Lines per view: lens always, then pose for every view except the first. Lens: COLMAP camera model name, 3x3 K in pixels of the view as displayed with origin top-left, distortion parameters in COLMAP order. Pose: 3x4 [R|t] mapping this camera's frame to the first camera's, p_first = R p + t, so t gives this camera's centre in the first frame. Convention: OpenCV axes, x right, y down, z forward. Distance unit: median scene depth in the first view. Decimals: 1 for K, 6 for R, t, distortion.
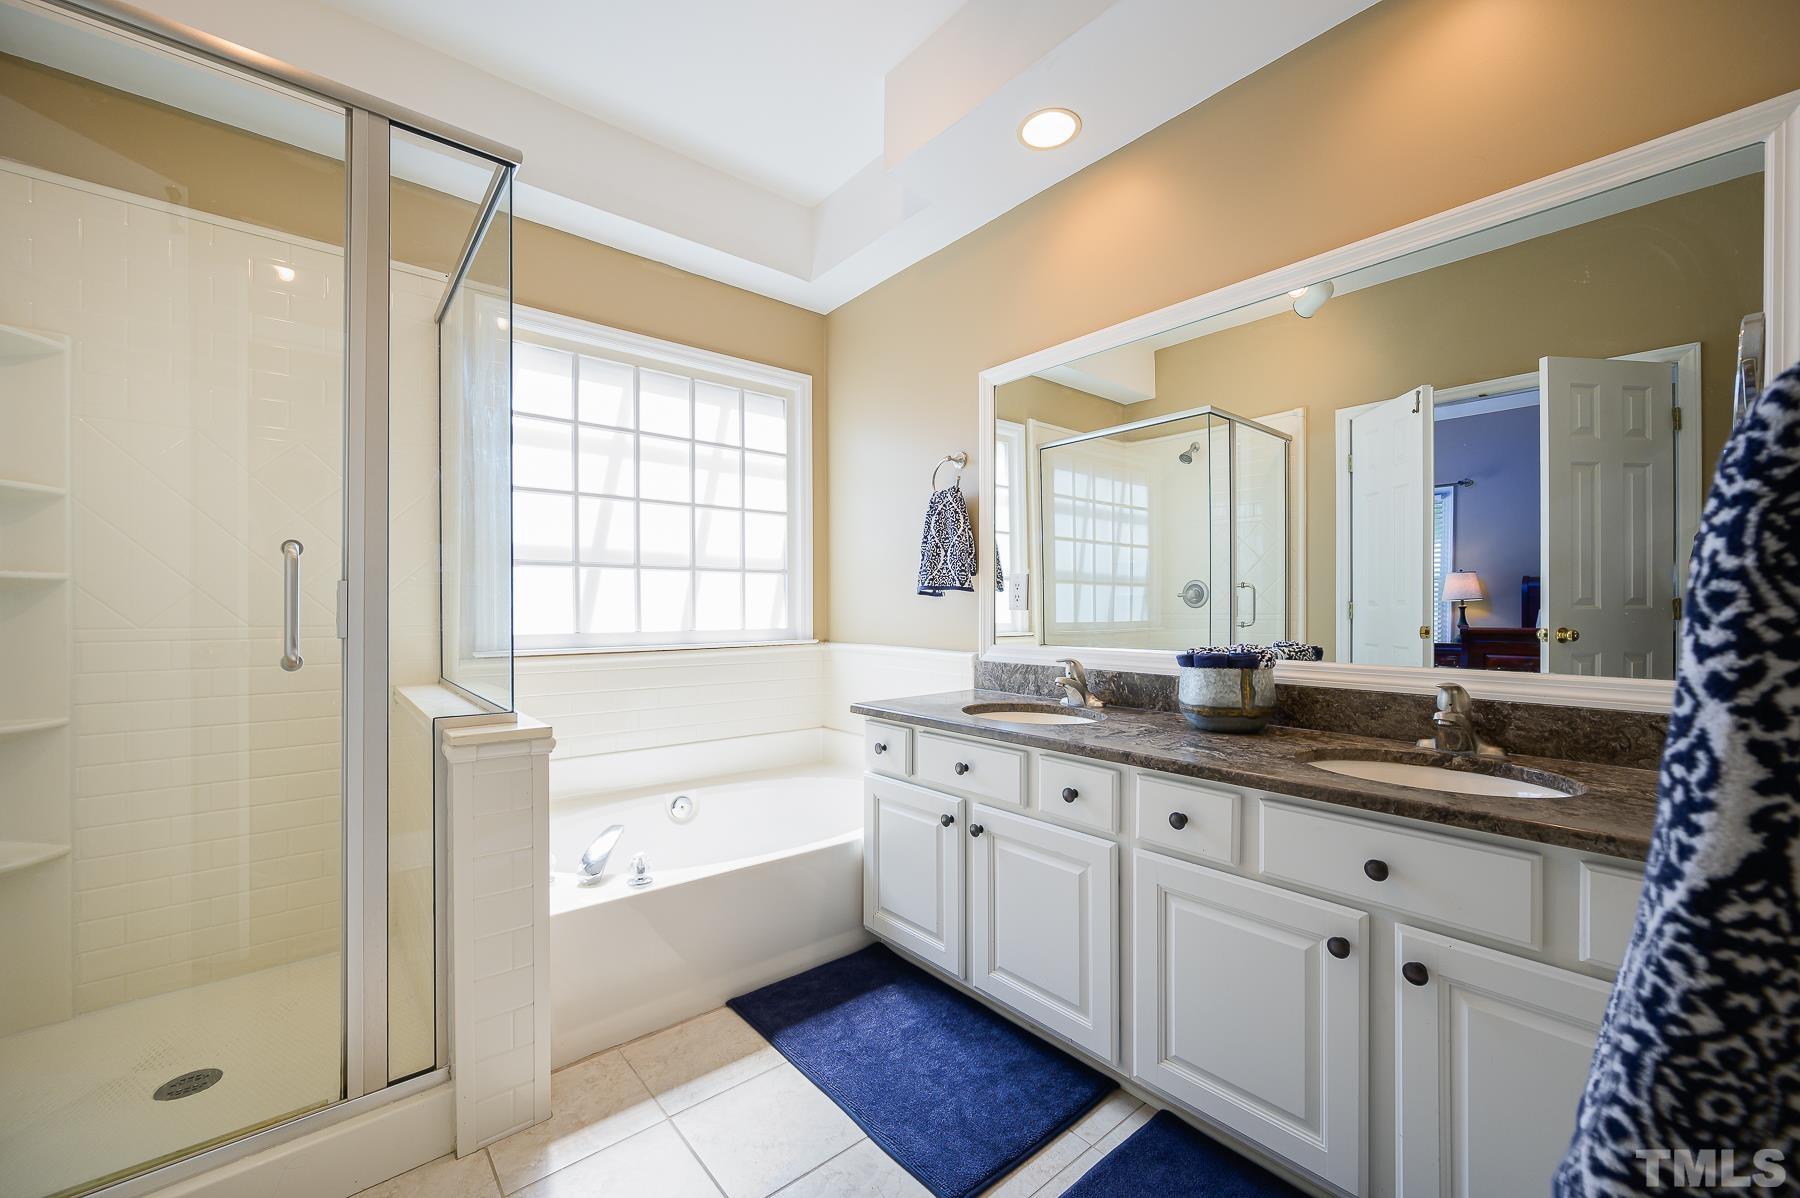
lens RADIAL K [[711.7, 0, 900.0], [0, 711.7, 599.0], [0, 0, 1]] dist [0.000773, 0.000034]
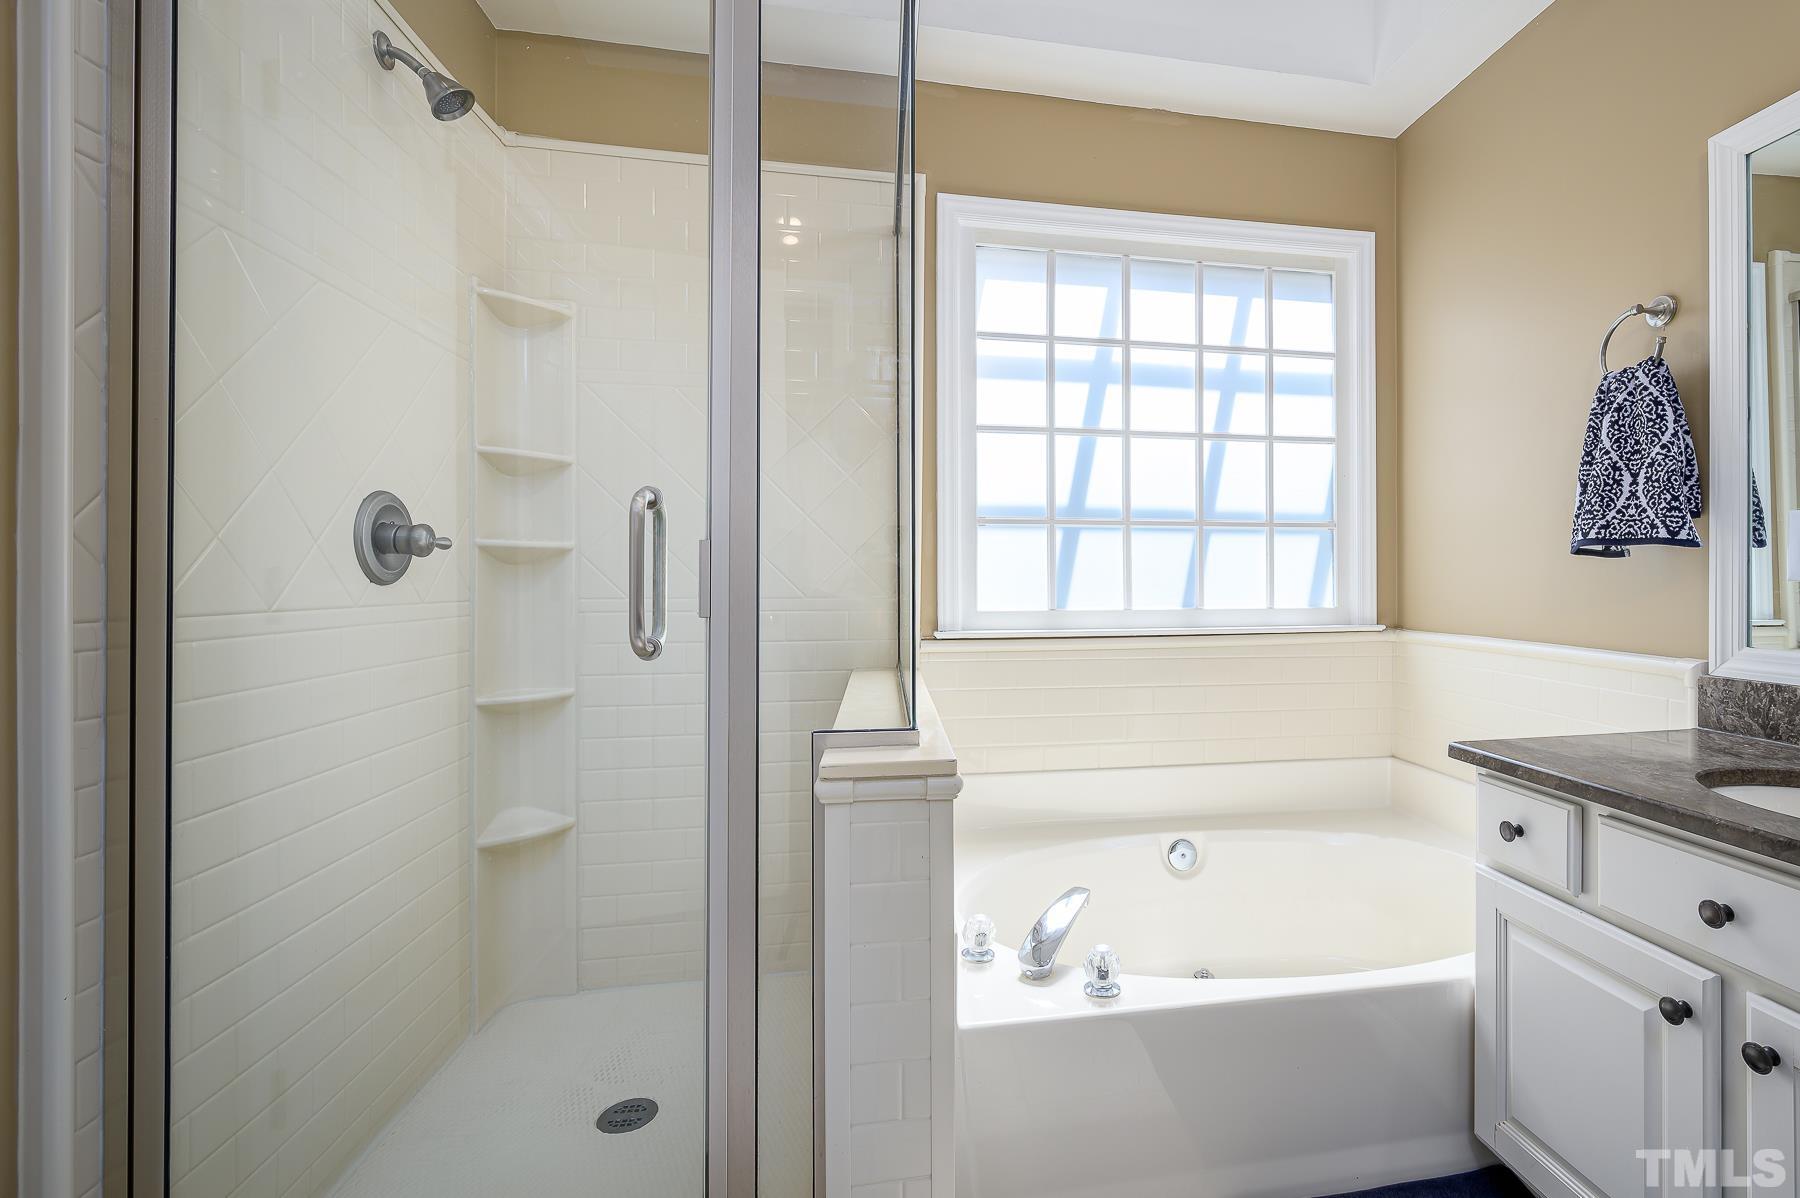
lens RADIAL K [[825.6, 0, 1046.2], [0, 825.6, 574.6], [0, 0, 1]] dist [0.003237, 0.000428]
pose [[0.877588, -0.001743, -0.479413, -0.028674], [0.005796, 0.999959, 0.006974, 0.003048], [0.479381, -0.008899, 0.877562, 0.212606]]
